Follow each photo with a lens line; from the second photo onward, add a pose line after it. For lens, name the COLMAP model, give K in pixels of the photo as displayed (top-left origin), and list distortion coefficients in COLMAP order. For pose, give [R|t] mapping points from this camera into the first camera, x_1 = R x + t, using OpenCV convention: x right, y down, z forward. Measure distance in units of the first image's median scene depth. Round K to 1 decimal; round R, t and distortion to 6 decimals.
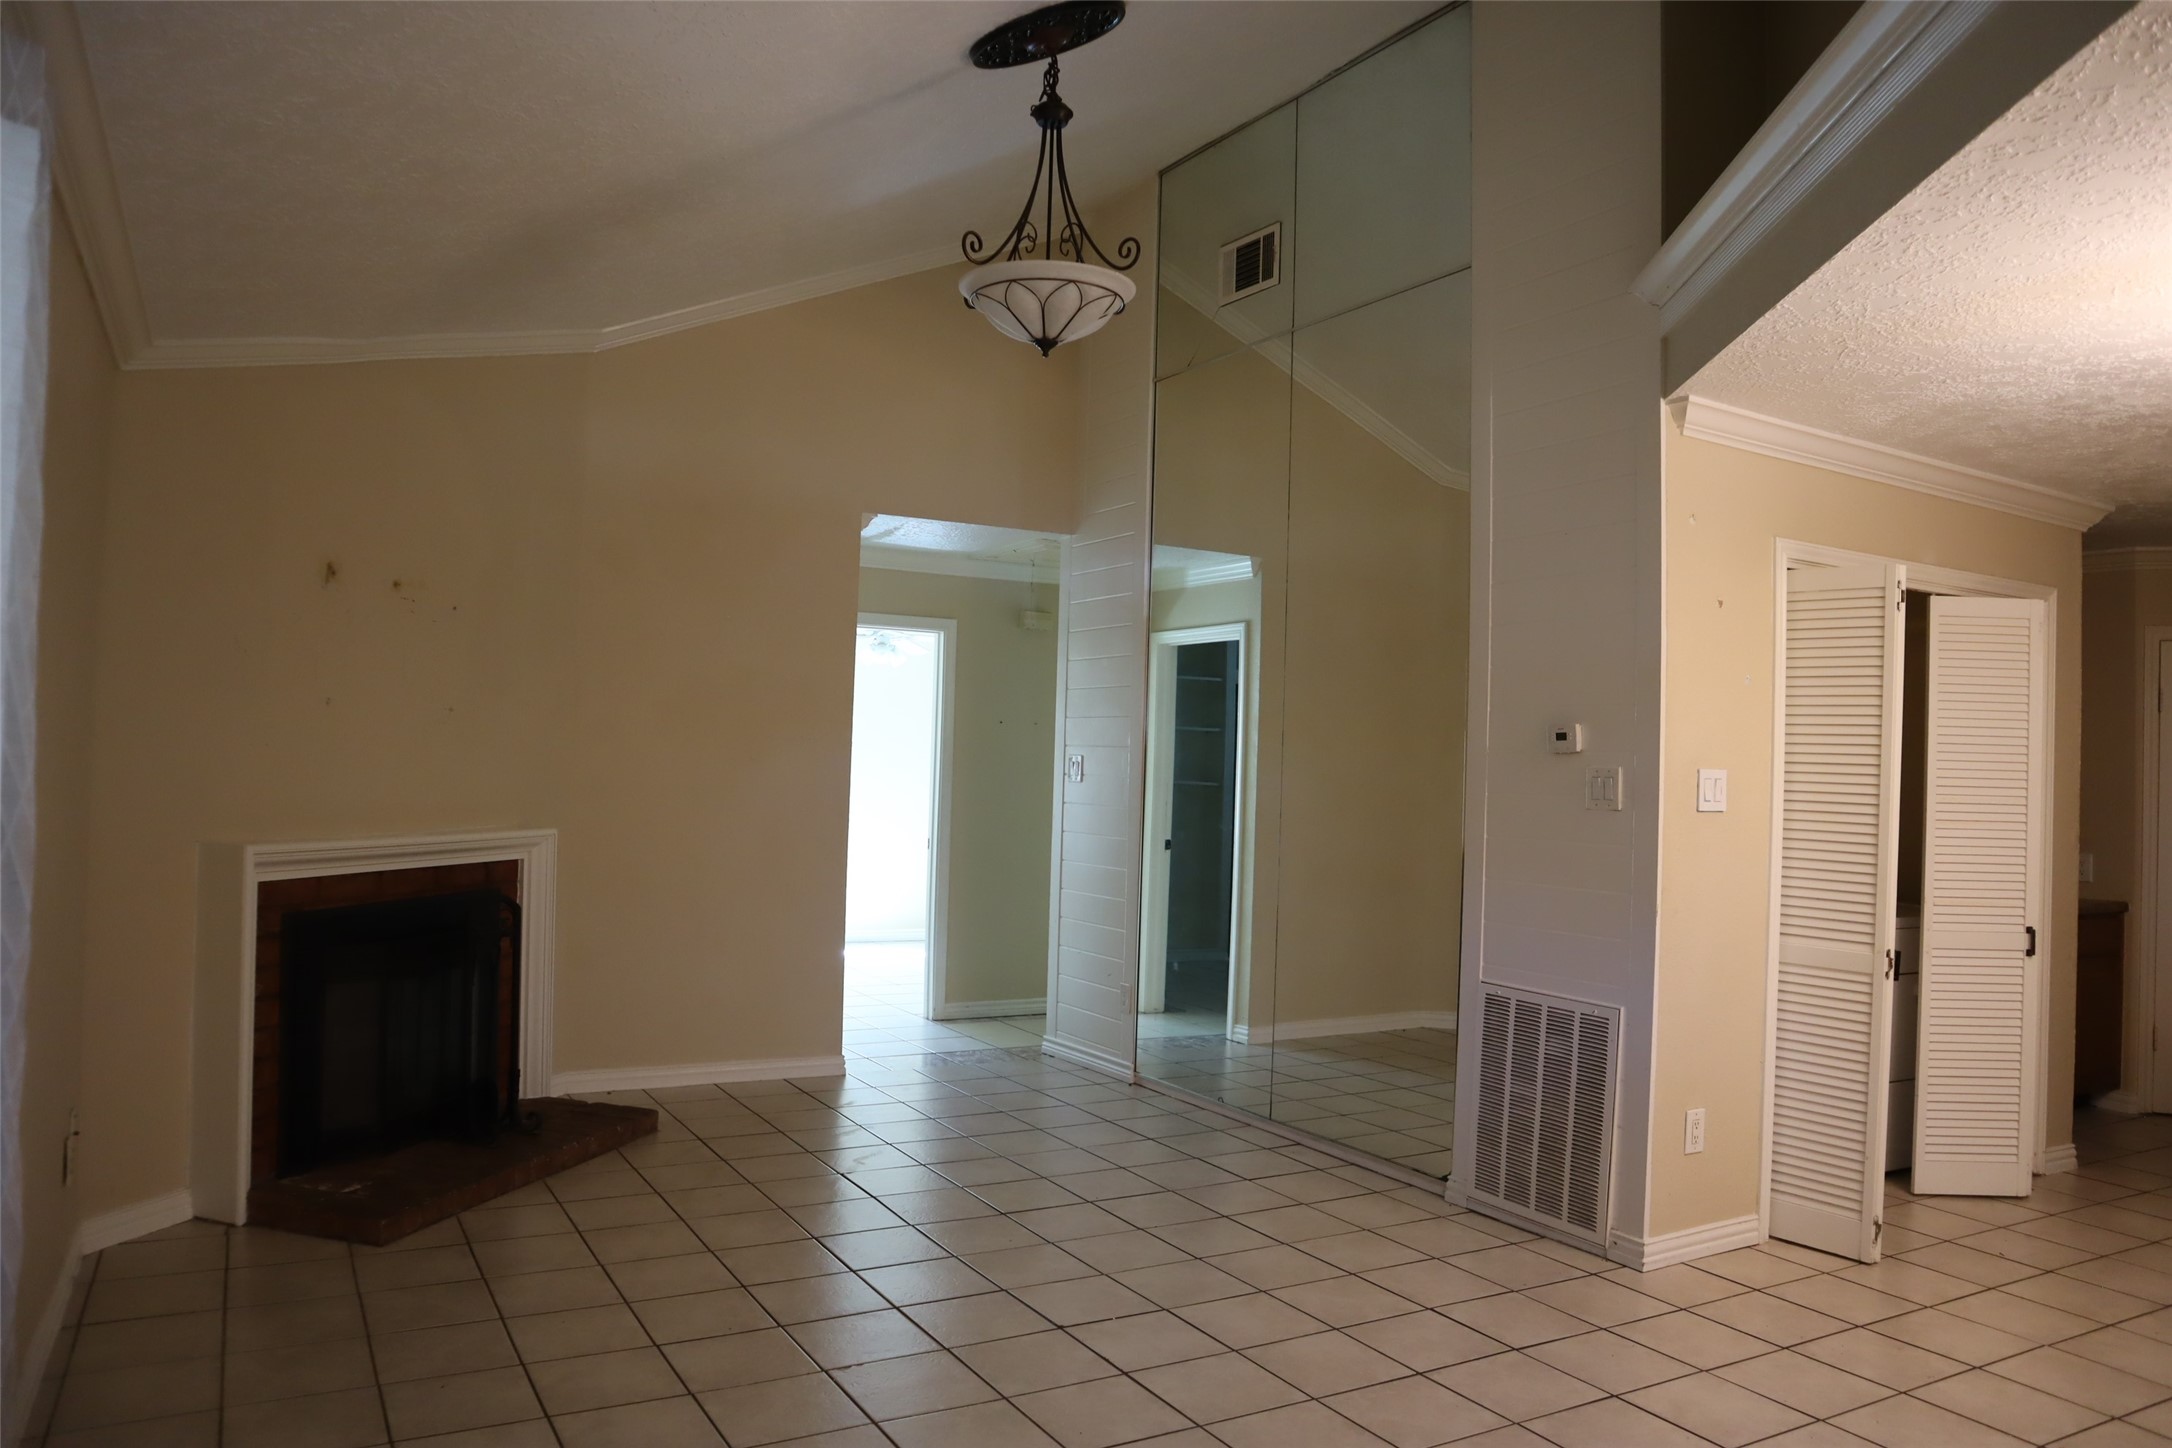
lens RADIAL K [[1526.8, 0, 1086.0], [0, 1526.8, 724.0], [0, 0, 1]] dist [-0.123702, 0.077624]
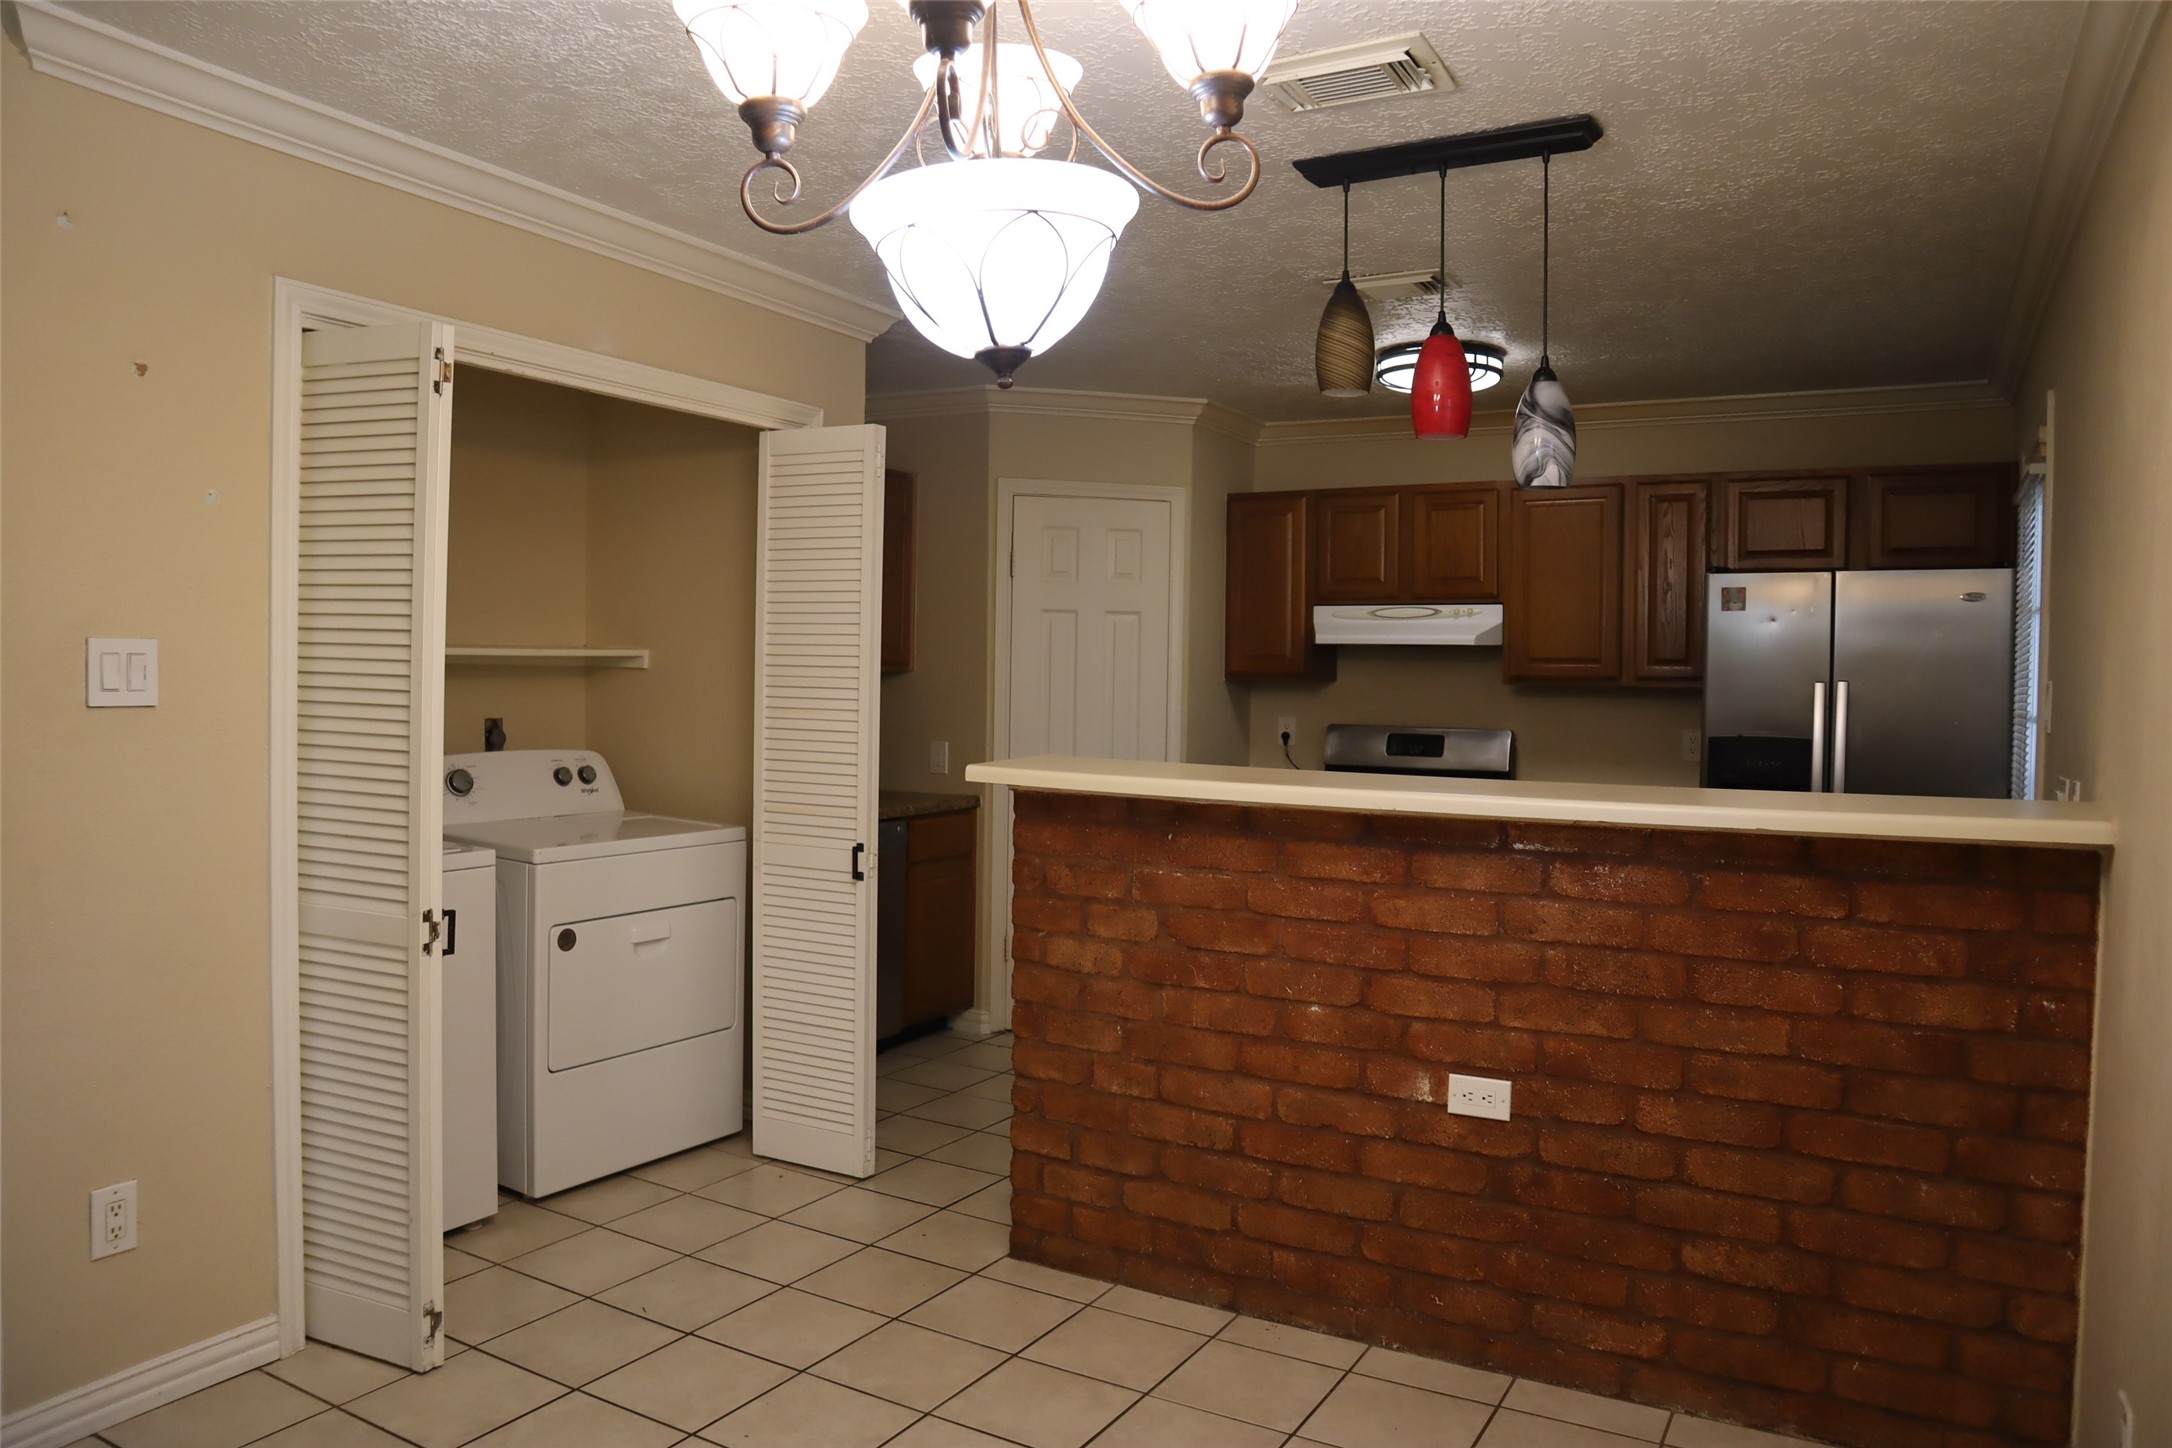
lens RADIAL K [[1526.8, 0, 1086.0], [0, 1526.8, 724.0], [0, 0, 1]] dist [-0.123702, 0.077624]
pose [[0.860605, -0.032976, 0.508204, 0.454749], [-0.004237, 0.997403, 0.071892, 0.020301], [-0.509255, -0.064024, 0.858231, 0.279599]]
